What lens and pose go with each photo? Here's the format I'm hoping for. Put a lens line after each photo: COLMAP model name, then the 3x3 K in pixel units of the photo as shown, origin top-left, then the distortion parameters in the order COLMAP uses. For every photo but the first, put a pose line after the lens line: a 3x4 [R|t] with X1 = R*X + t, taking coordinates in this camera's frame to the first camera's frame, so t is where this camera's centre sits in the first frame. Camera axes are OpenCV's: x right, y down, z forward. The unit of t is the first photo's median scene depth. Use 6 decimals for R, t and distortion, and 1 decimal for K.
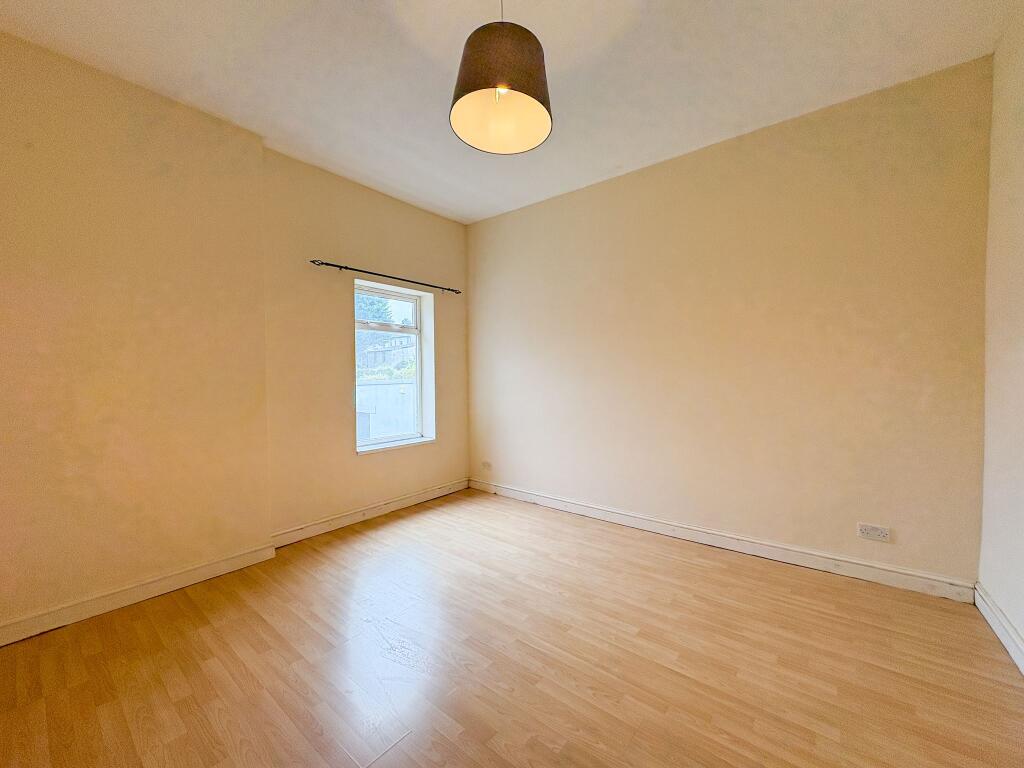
lens RADIAL K [[406.8, 0, 513.0], [0, 406.8, 384.7], [0, 0, 1]] dist [0.000042, -0.000047]
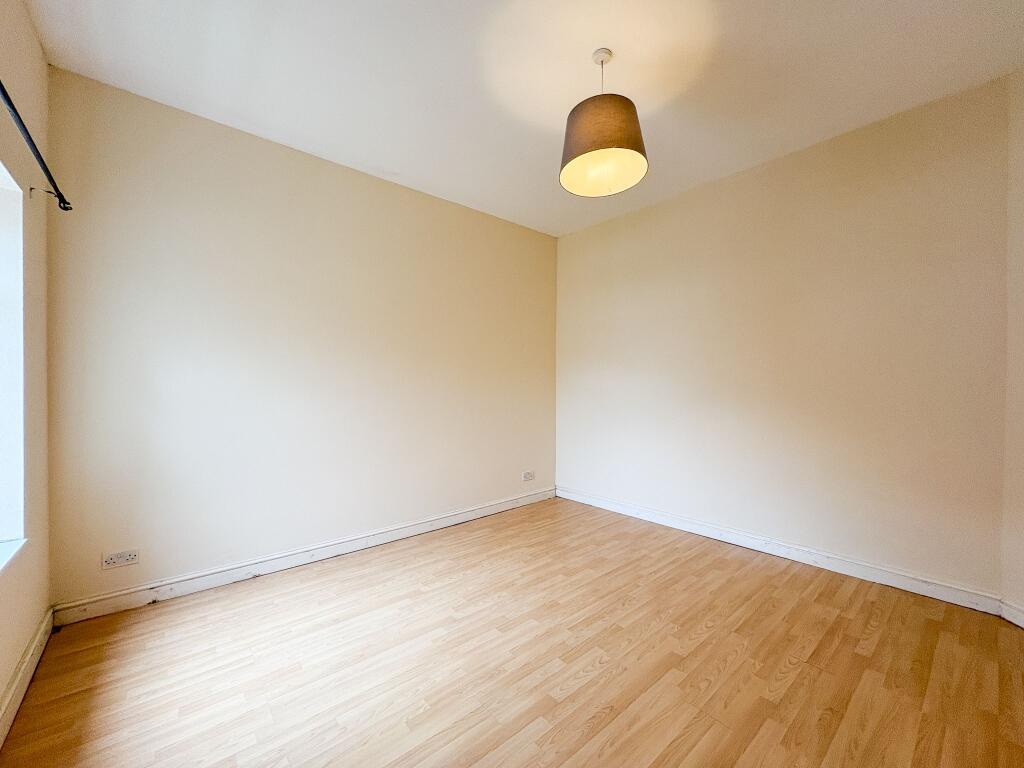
lens RADIAL K [[406.8, 0, 513.0], [0, 406.8, 384.7], [0, 0, 1]] dist [0.000042, -0.000047]
pose [[0.190270, 0.003144, 0.981727, -0.741438], [0.021933, 0.999732, -0.007453, -0.016057], [-0.981487, 0.022950, 0.190150, 0.627203]]
